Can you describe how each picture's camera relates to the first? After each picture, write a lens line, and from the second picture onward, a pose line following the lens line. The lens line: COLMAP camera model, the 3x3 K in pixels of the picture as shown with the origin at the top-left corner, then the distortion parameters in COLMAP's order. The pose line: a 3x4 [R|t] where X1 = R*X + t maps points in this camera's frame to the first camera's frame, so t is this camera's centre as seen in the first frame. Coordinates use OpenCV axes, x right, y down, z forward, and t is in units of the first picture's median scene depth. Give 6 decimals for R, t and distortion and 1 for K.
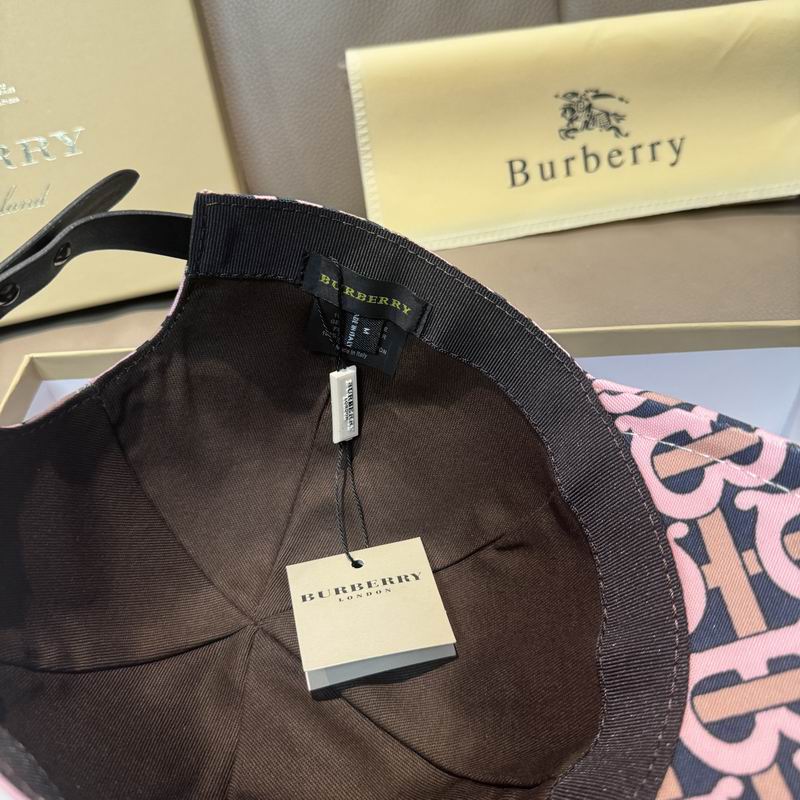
lens RADIAL K [[768.2, 0, 399.0], [0, 768.2, 392.4], [0, 0, 1]] dist [-0.044929, 0.000000]
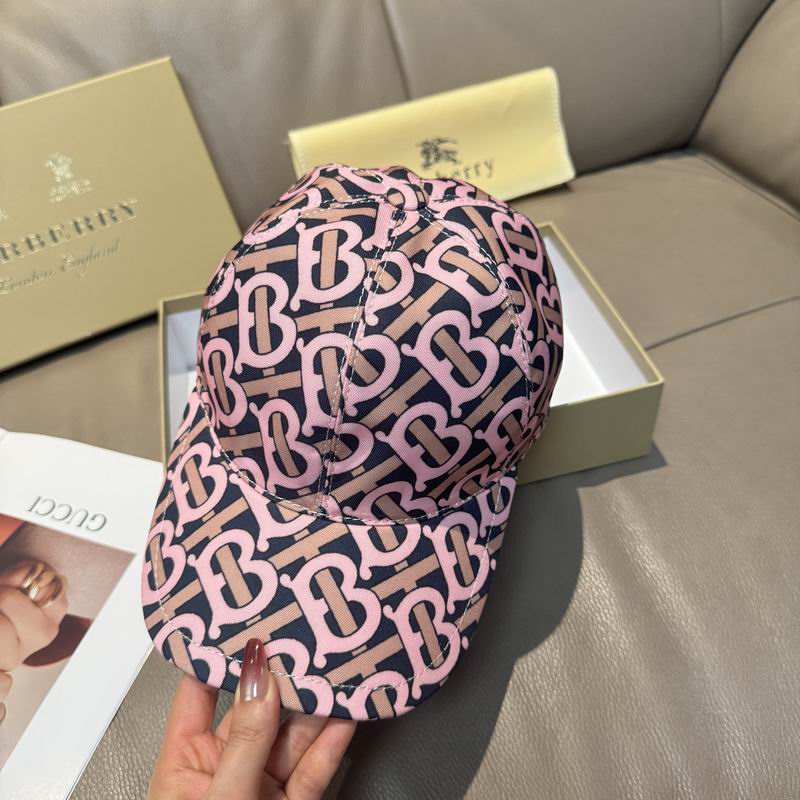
lens RADIAL K [[768.2, 0, 399.3], [0, 768.2, 407.8], [0, 0, 1]] dist [-0.044929, 0.000000]
pose [[0.959522, -0.188383, 0.209356, -0.291679], [0.198604, 0.979659, -0.028725, 0.219858], [-0.199686, 0.069141, 0.977417, -0.604661]]
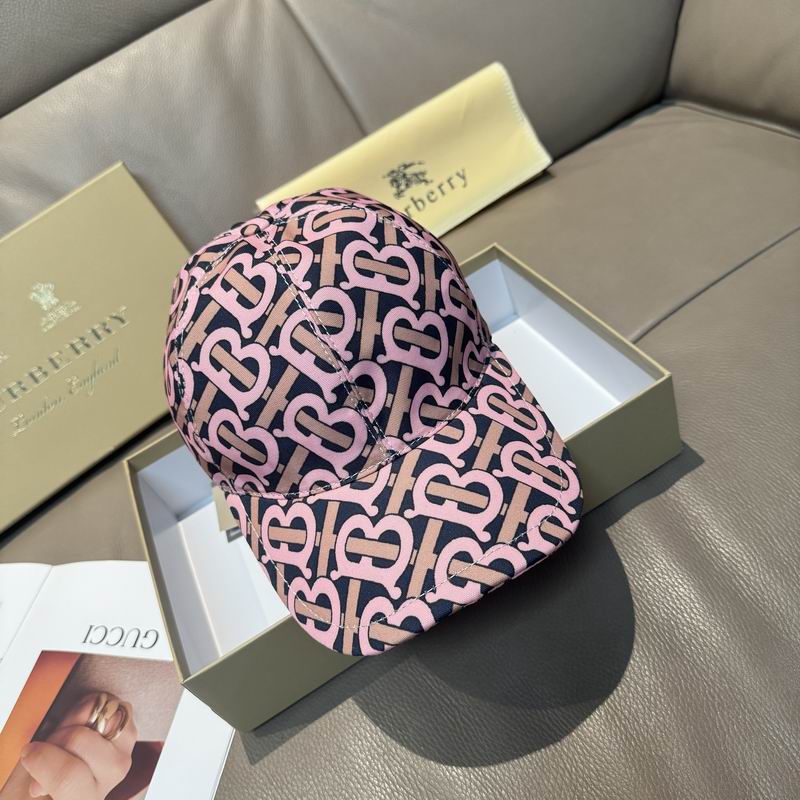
lens RADIAL K [[768.2, 0, 397.3], [0, 768.2, 397.8], [0, 0, 1]] dist [-0.044929, 0.000000]
pose [[0.896706, -0.419282, 0.141846, -0.202089], [0.434637, 0.894696, -0.103008, 0.222357], [-0.083720, 0.154019, 0.984515, -0.562139]]
